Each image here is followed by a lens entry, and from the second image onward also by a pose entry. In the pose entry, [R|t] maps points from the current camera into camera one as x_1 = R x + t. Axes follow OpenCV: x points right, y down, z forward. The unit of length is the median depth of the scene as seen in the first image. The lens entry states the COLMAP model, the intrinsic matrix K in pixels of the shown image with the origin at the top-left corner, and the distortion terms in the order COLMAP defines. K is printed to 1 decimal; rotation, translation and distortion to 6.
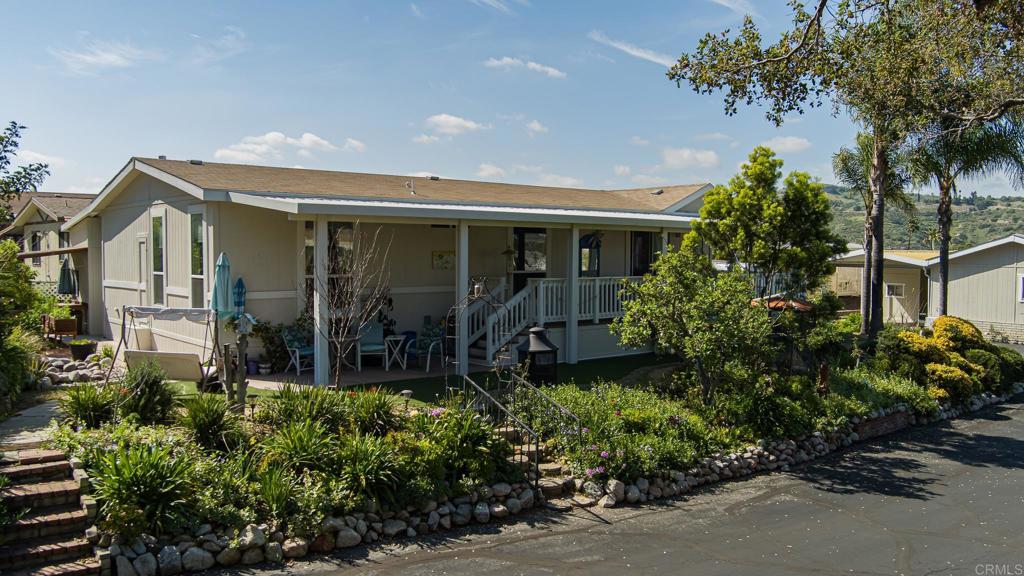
lens RADIAL K [[830.5, 0, 512.0], [0, 830.5, 288.0], [0, 0, 1]] dist [-0.048579, -0.001429]
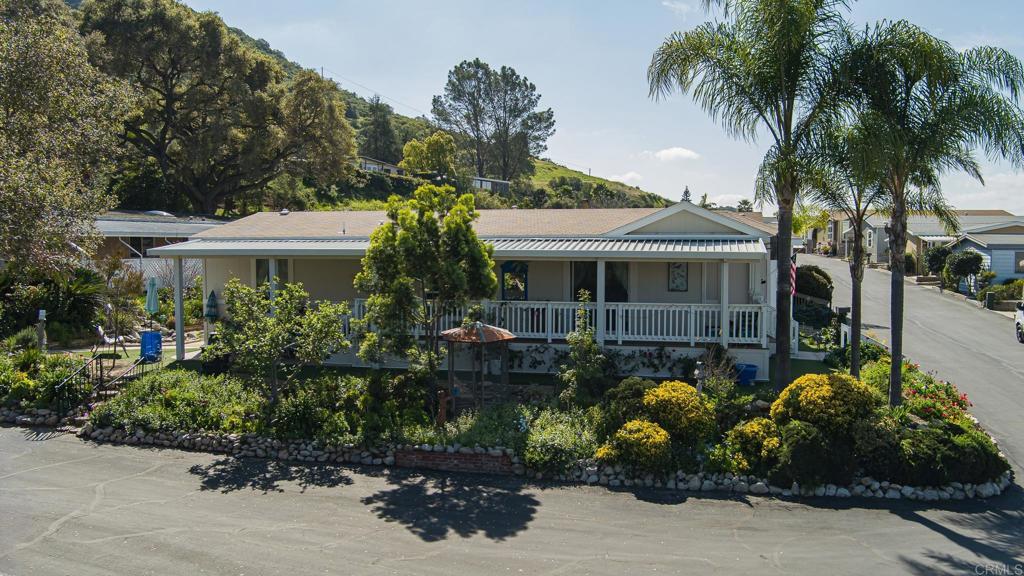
lens RADIAL K [[830.5, 0, 512.0], [0, 830.5, 288.0], [0, 0, 1]] dist [-0.048579, -0.001429]
pose [[0.597210, 0.029663, -0.801536, 1.451853], [-0.028622, 0.999468, 0.015662, -0.066713], [0.801574, 0.013588, 0.597741, 0.512837]]
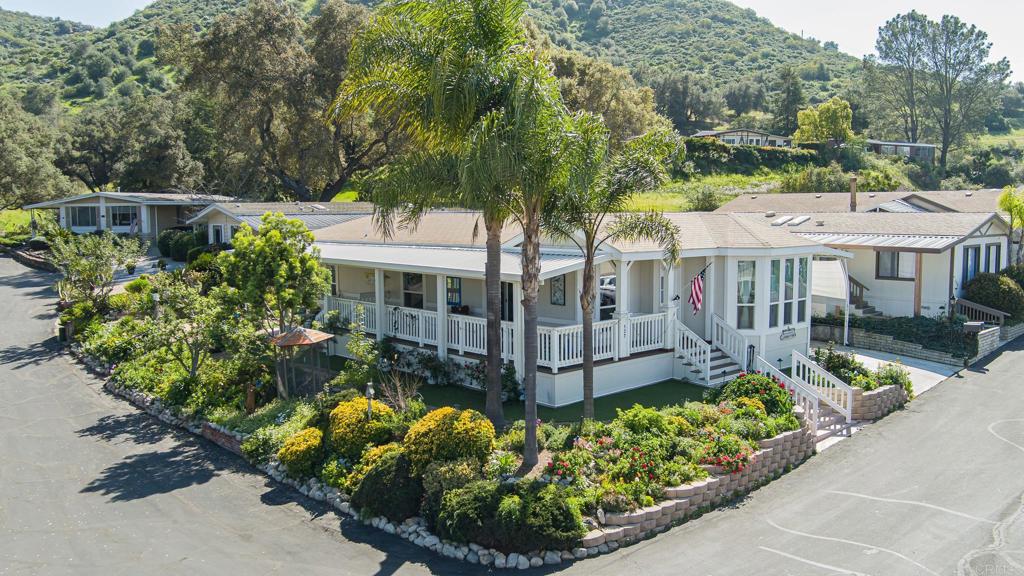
lens RADIAL K [[808.7, 0, 512.0], [0, 808.7, 288.0], [0, 0, 1]] dist [-0.077934, -0.002175]
pose [[0.043718, 0.082262, -0.995651, 1.868617], [-0.030925, 0.996238, 0.080953, -0.194954], [0.998565, 0.027252, 0.046098, 1.539863]]
